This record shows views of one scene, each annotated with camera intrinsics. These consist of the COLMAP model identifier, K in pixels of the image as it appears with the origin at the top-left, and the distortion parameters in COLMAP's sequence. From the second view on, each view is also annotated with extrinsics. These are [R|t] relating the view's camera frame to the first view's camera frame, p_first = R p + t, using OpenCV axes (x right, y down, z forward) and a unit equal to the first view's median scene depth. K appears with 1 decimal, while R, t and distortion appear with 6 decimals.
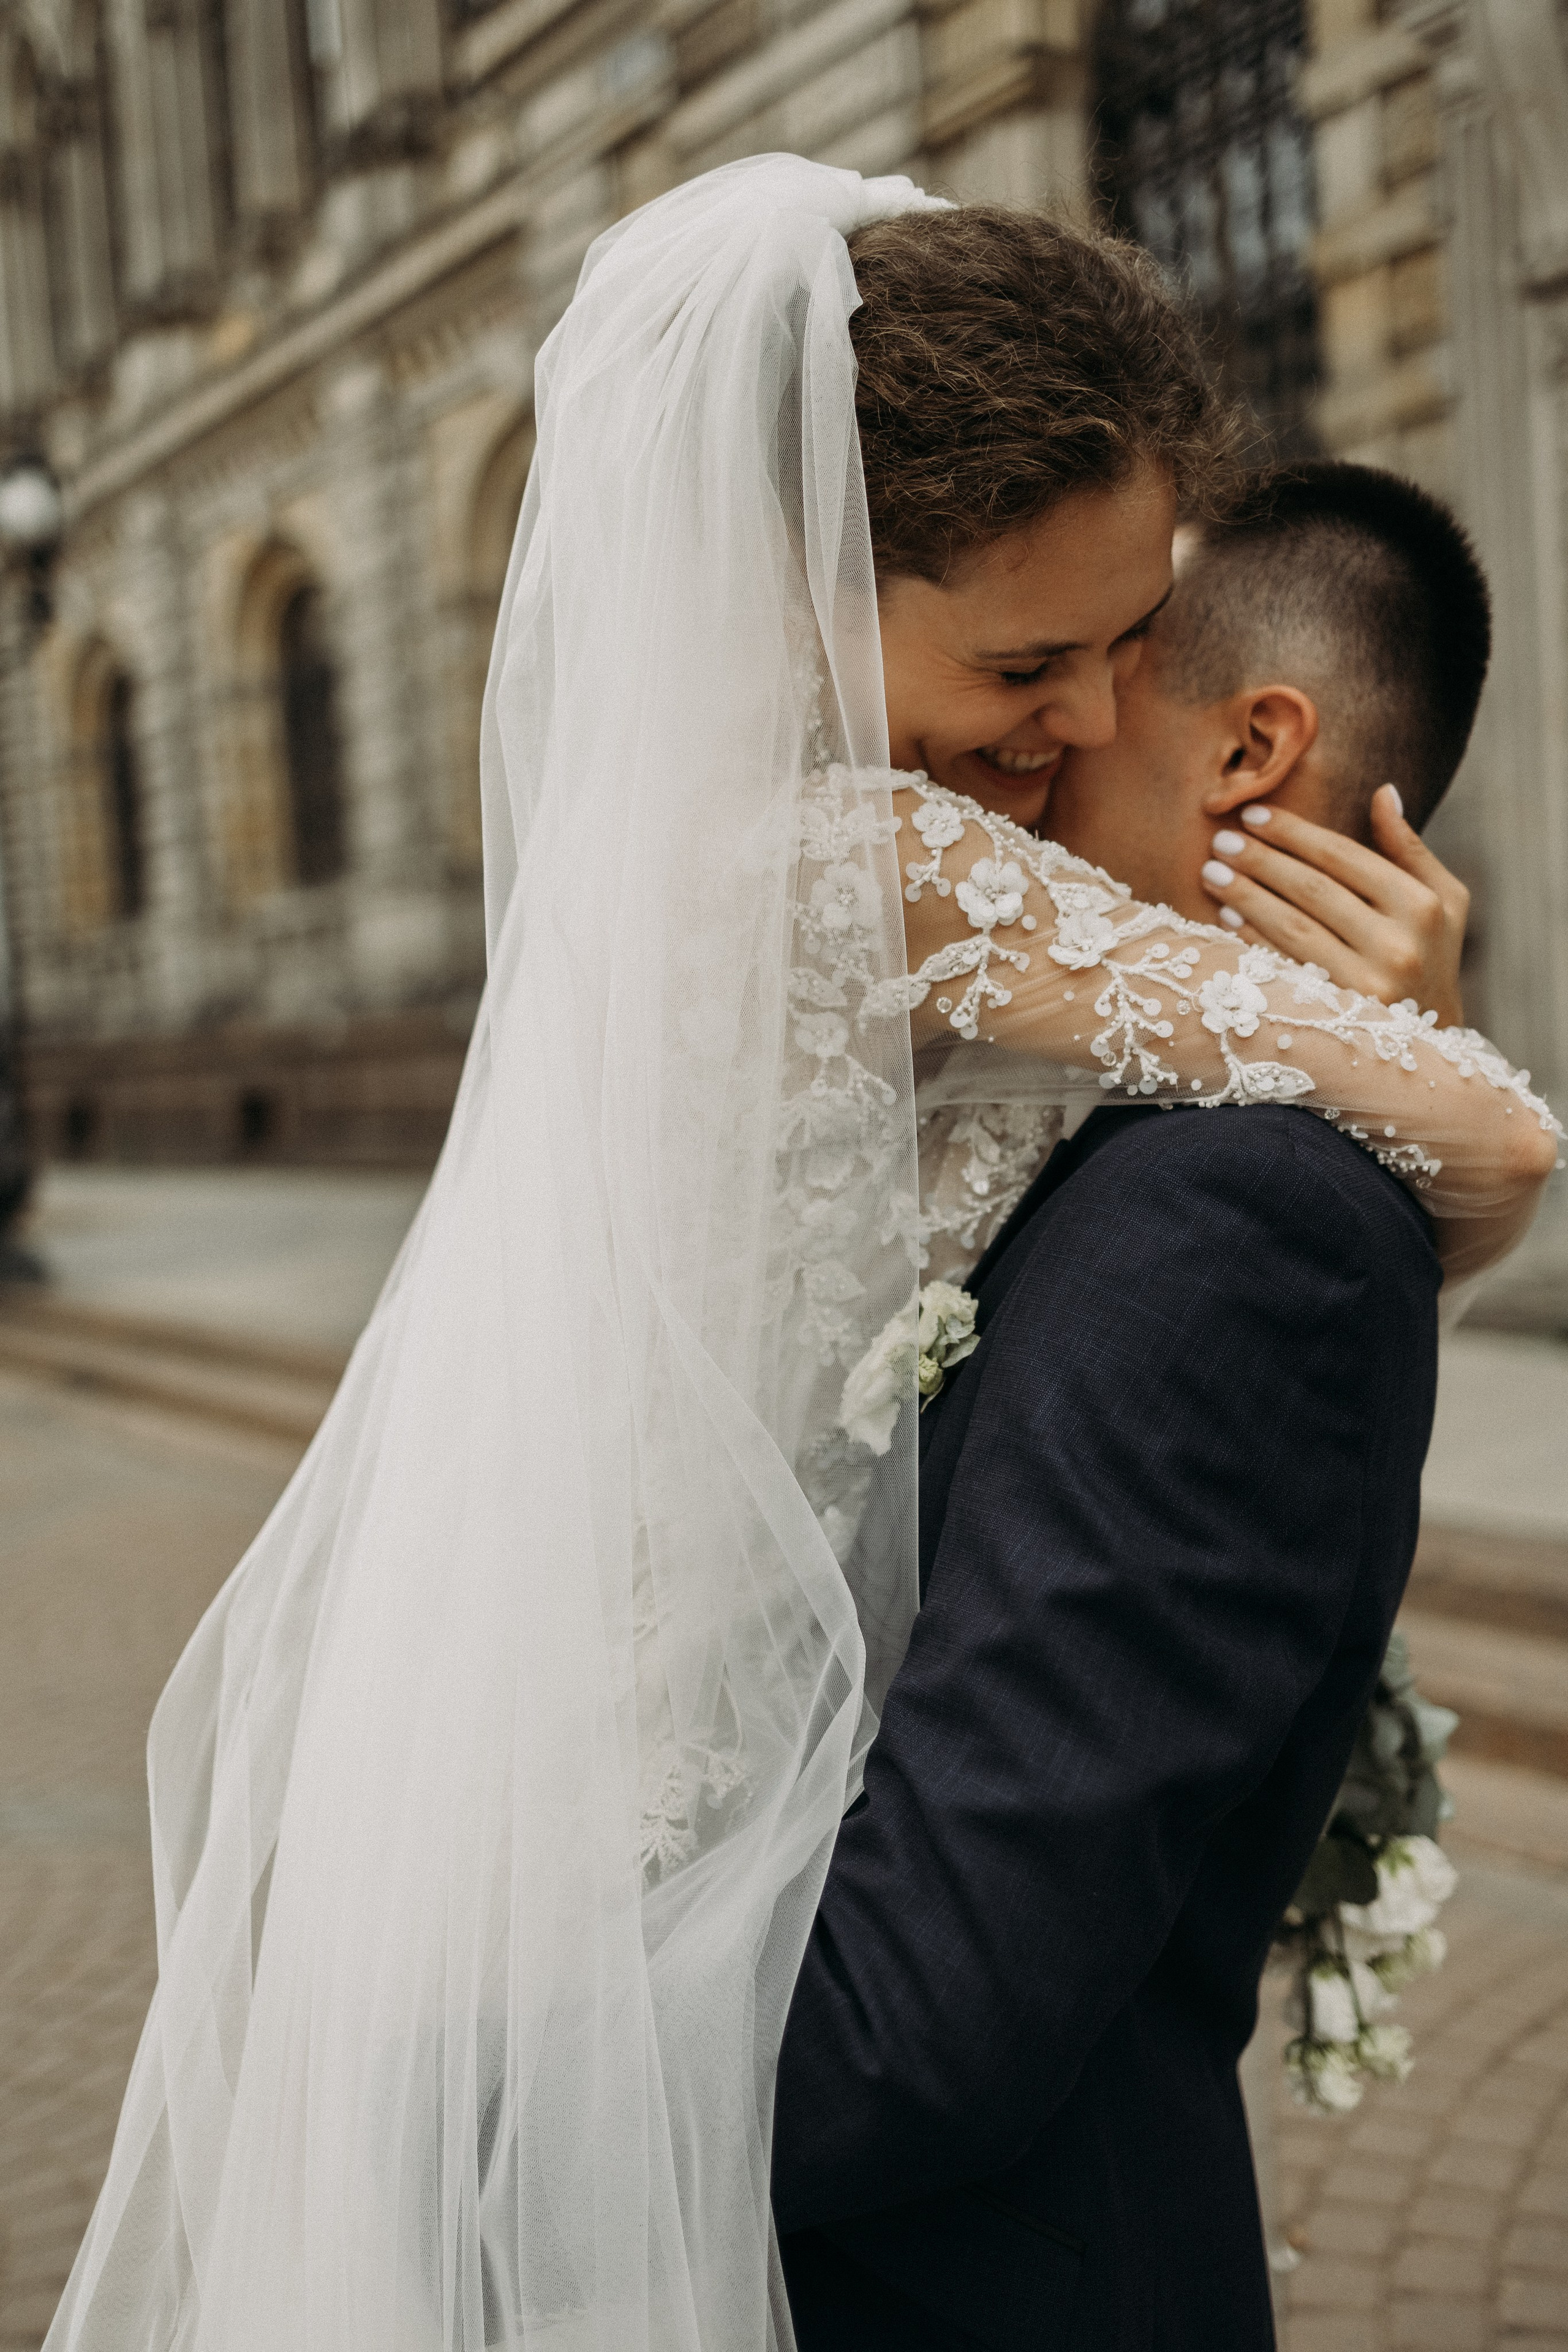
lens RADIAL K [[2320.3, 0, 785.5], [0, 2320.3, 1177.8], [0, 0, 1]] dist [0.019089, -0.012940]
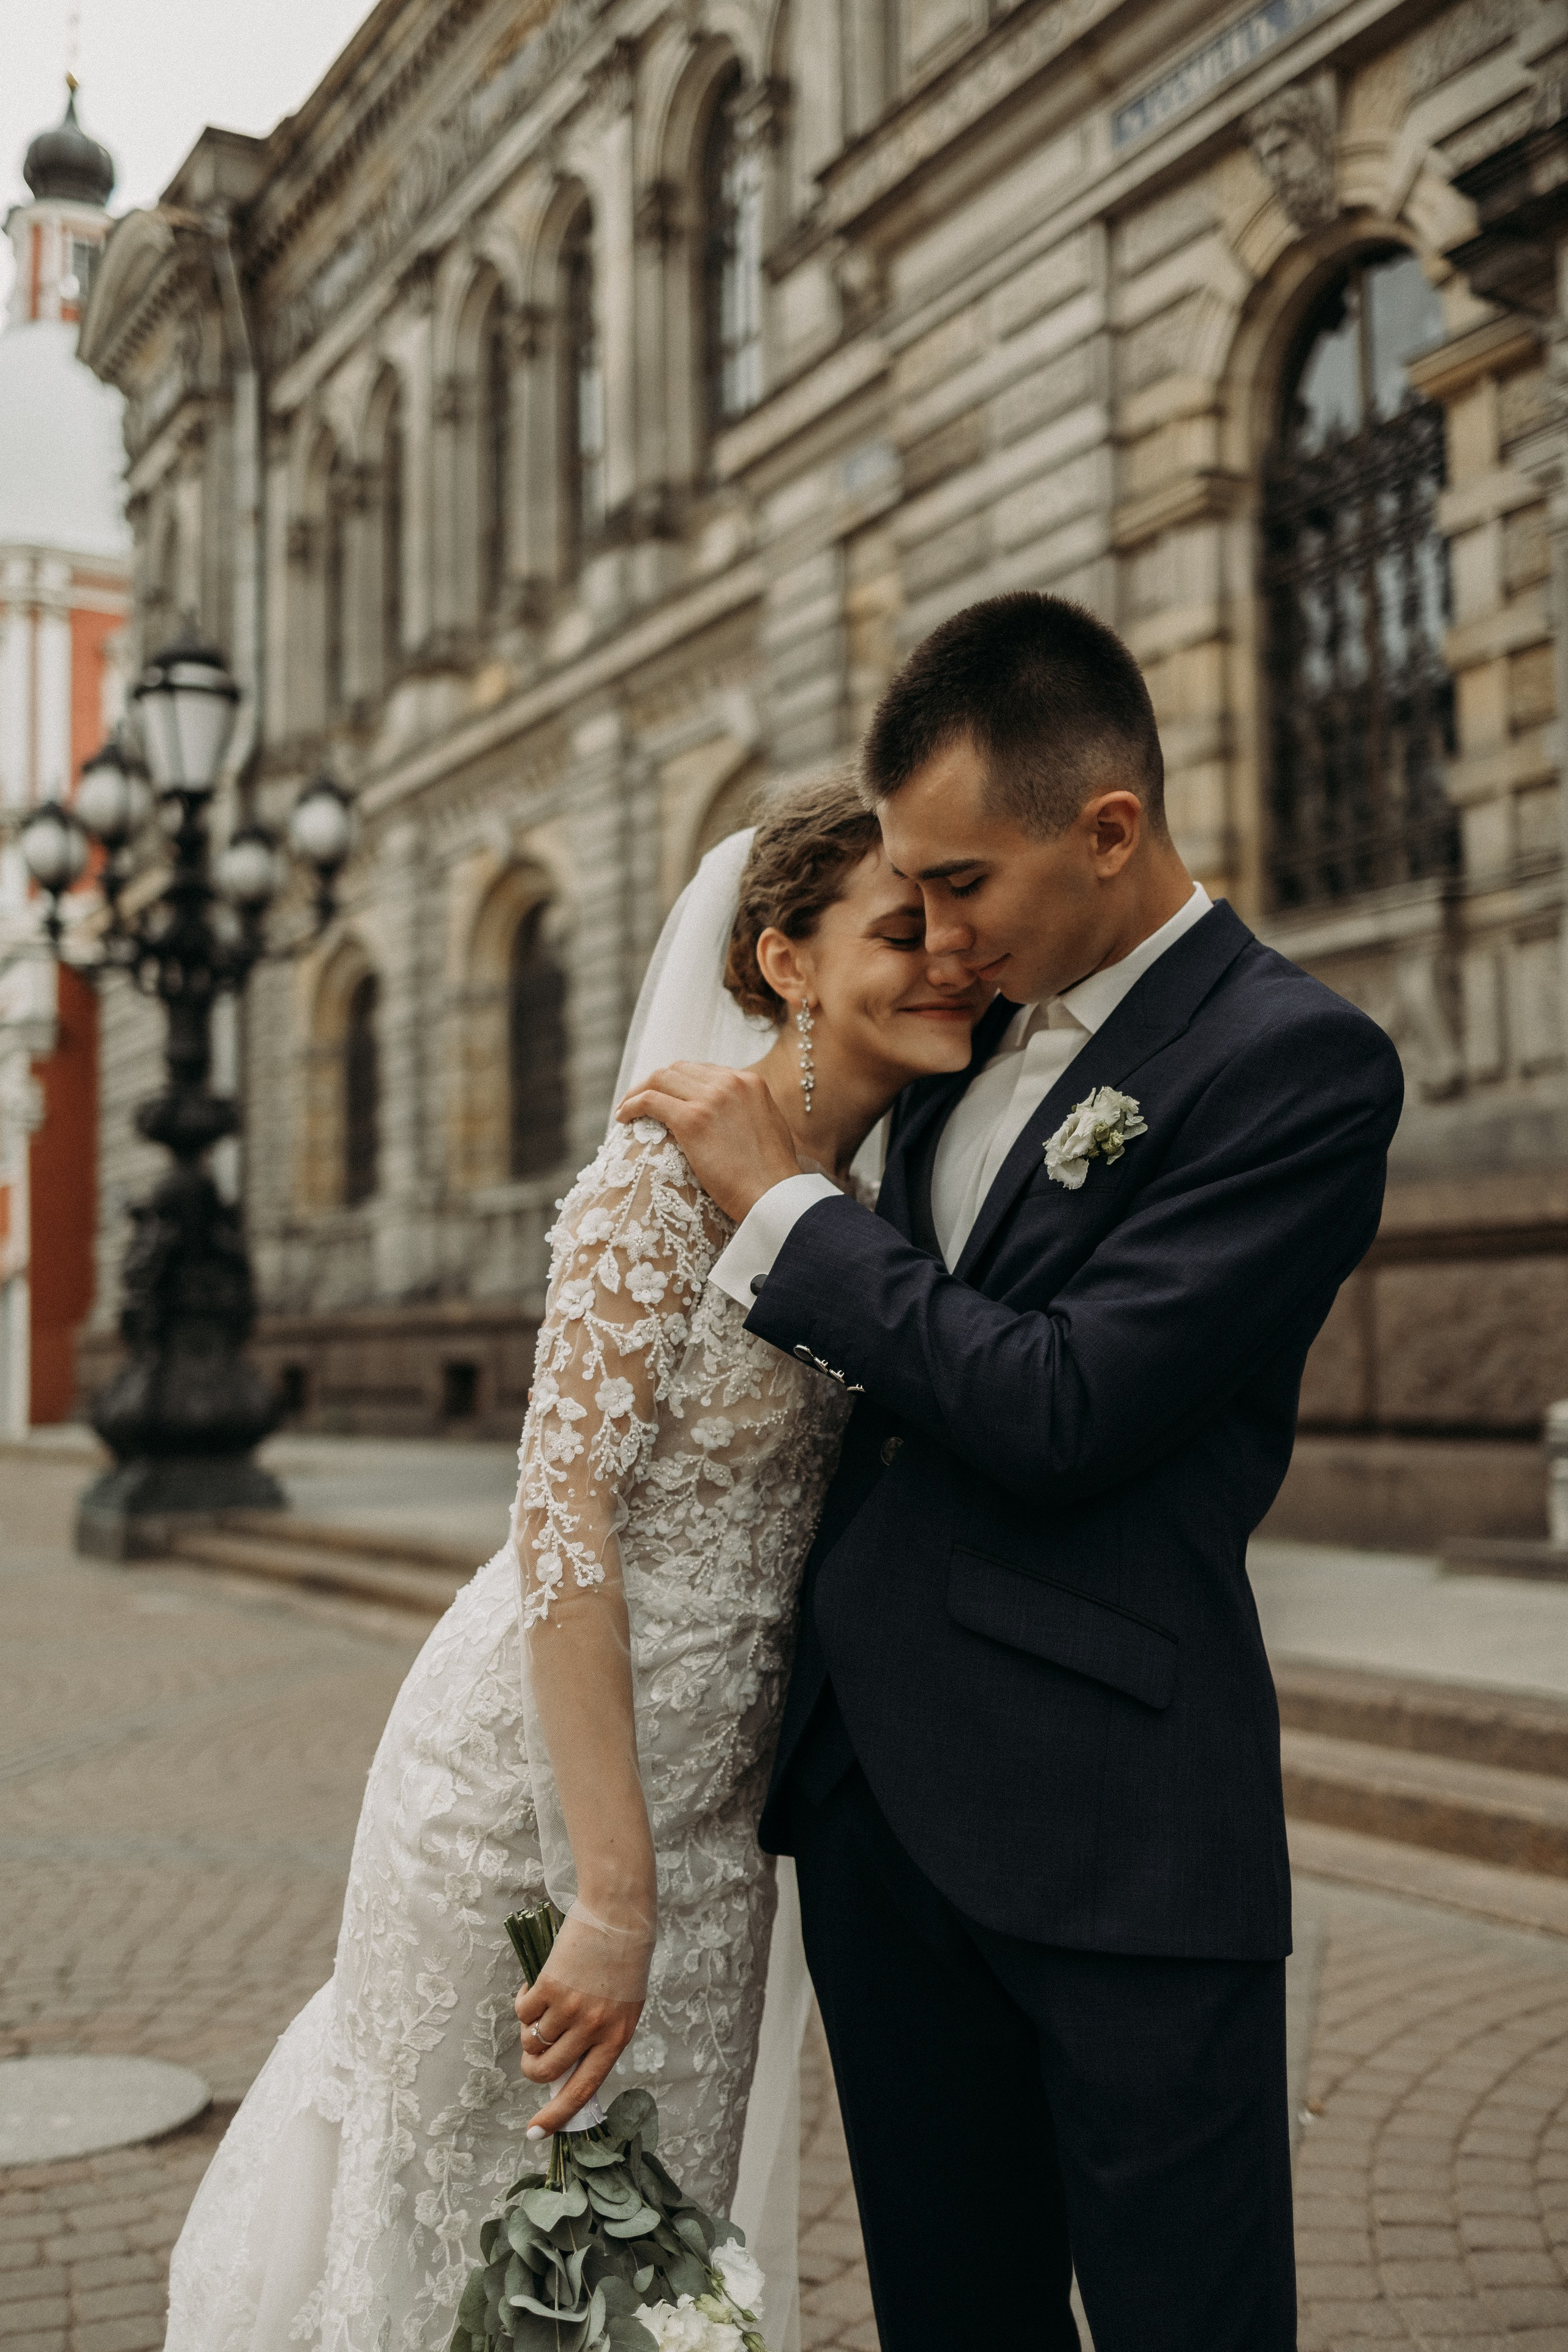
lens RADIAL K [[2300.3, 0, 811.8], [0, 2300.3, 1172.2], [0, 0, 1]] dist [0.012196, 0.046247]
pose [[0.996743, 0.042299, -0.068656, 0.000241], [-0.051608, 0.988799, -0.140044, 0.016439], [0.061963, 0.143131, 0.987762, -0.049043]]
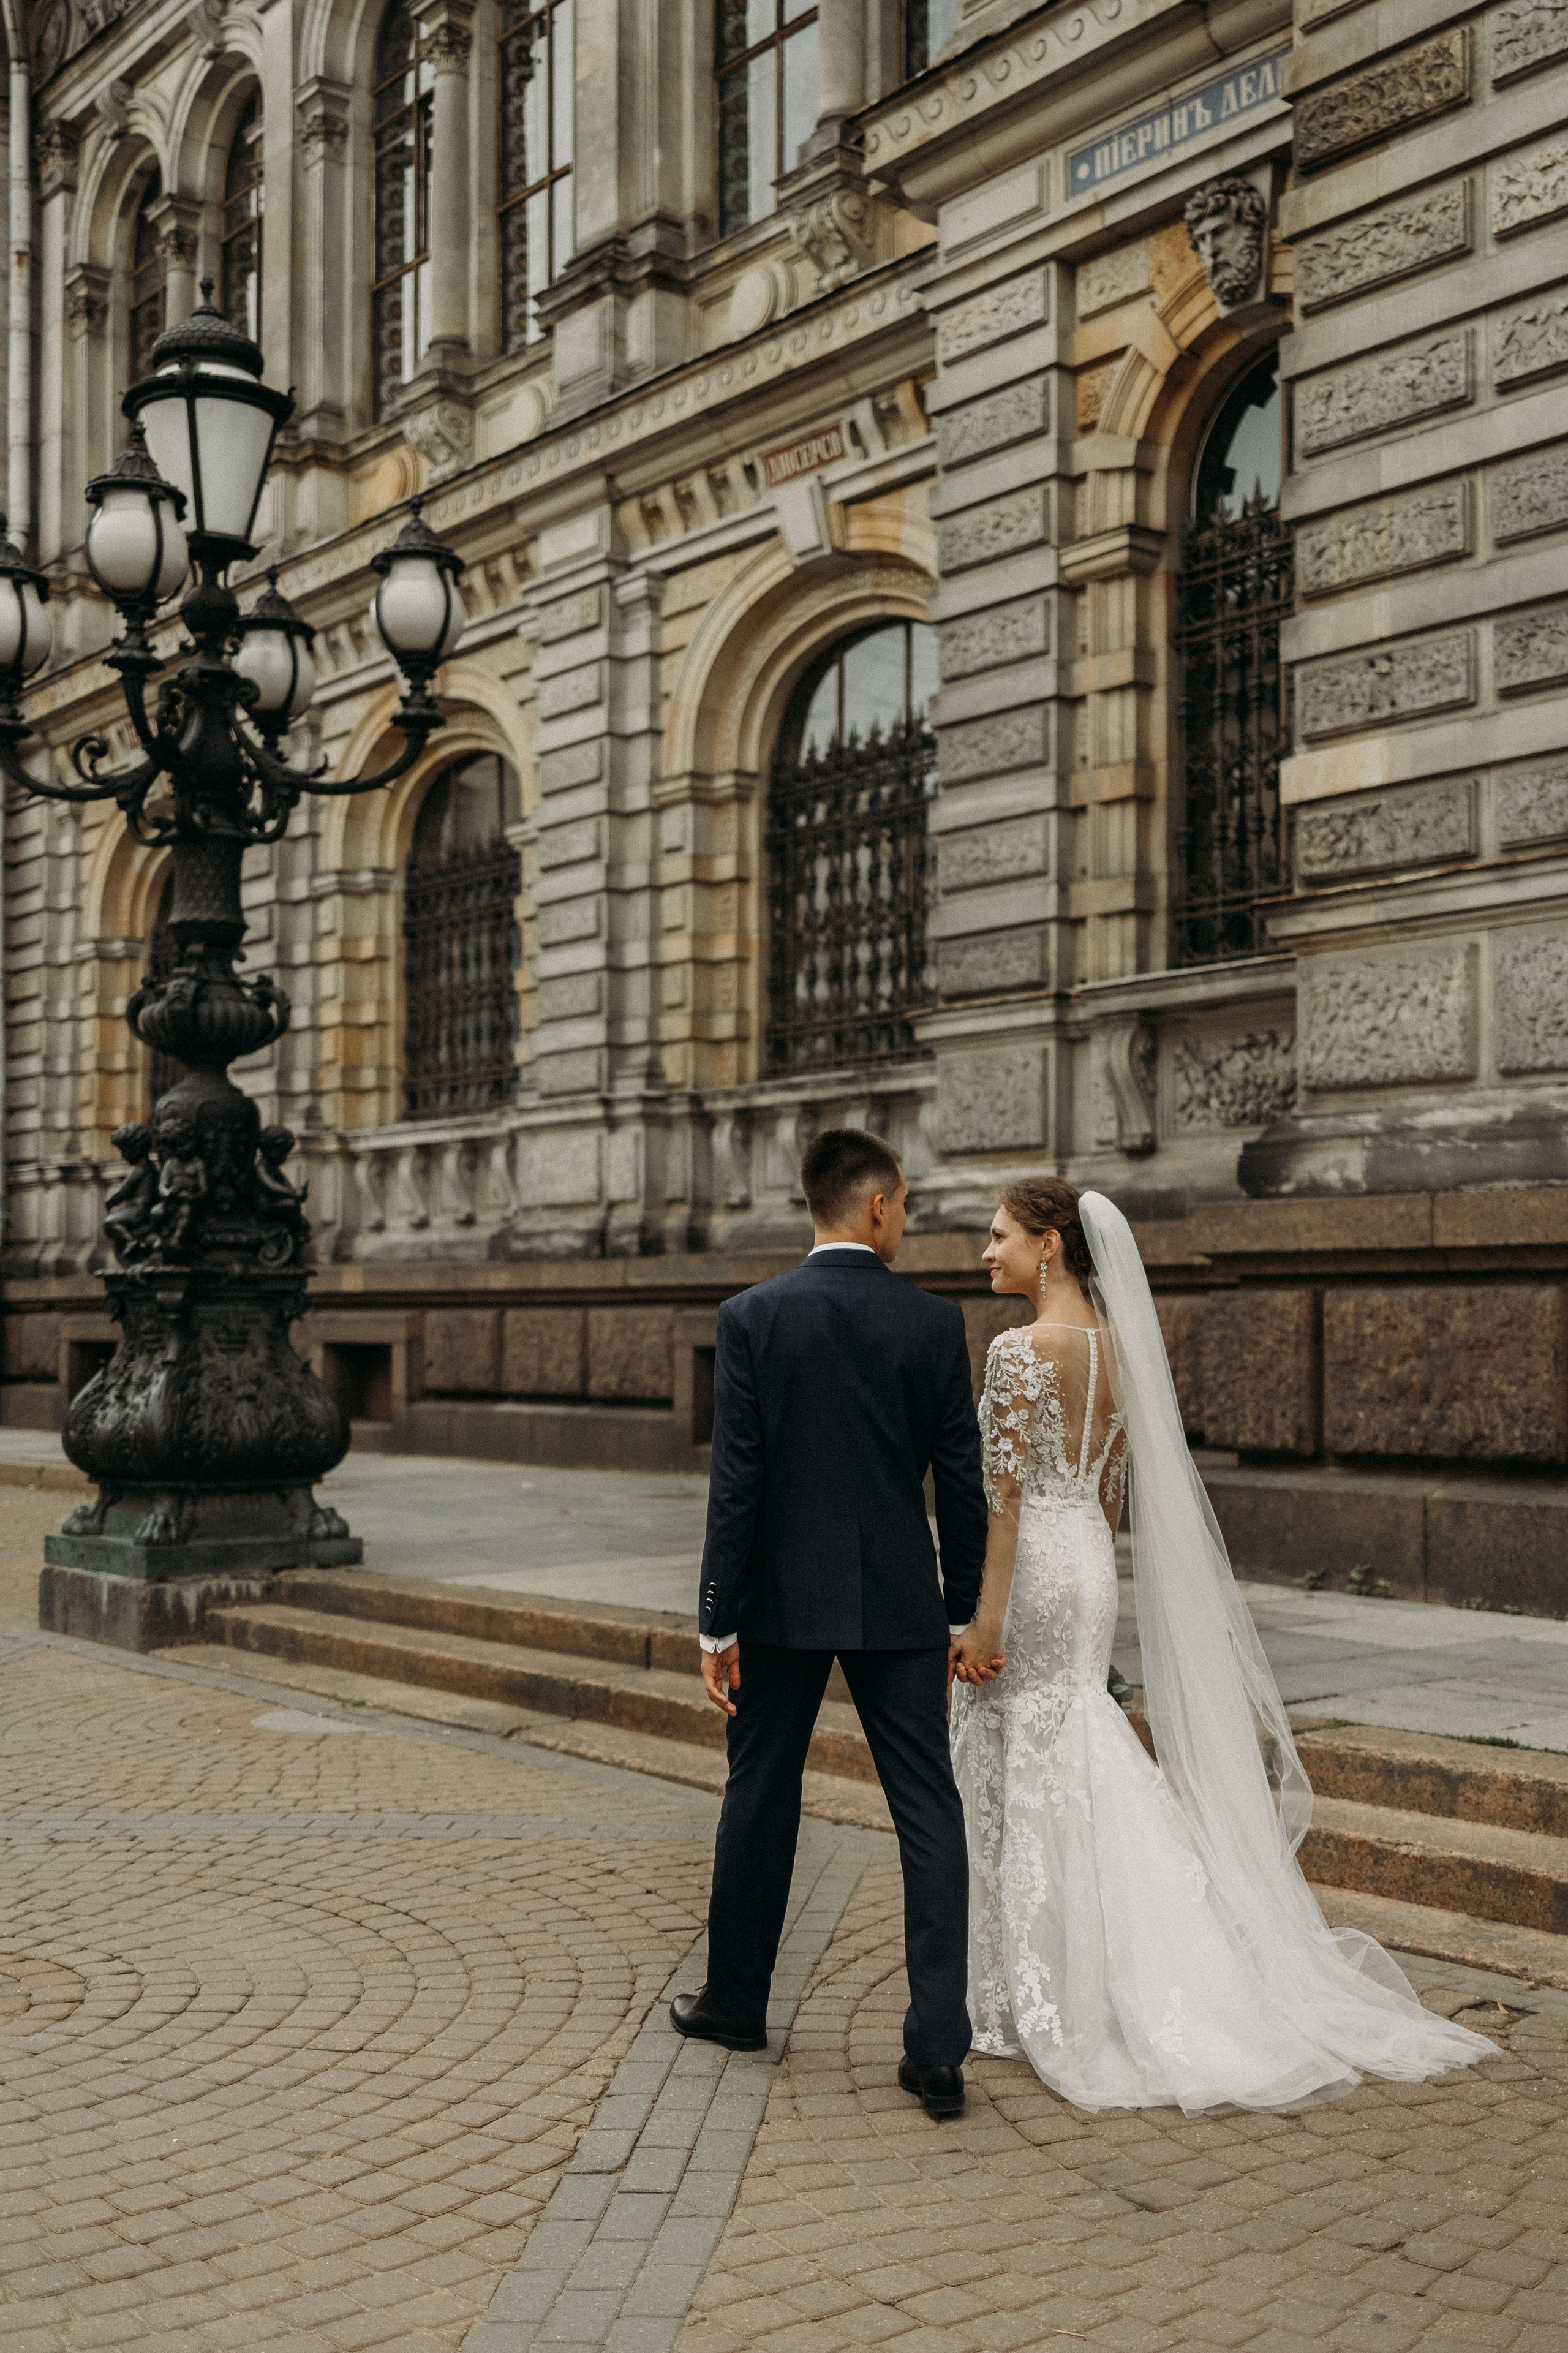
lens RADIAL K [[2533.2, 0, 812.7], [0, 2533.2, 1285.8], [0, 0, 1]] dist [-0.001204, 0.008728]
pose [[0.995748, 0.065808, 0.064466, -0.142820], [-0.060330, 0.994678, -0.083523, 0.008468], [-0.069619, 0.079278, 0.994418, 0.086331]]
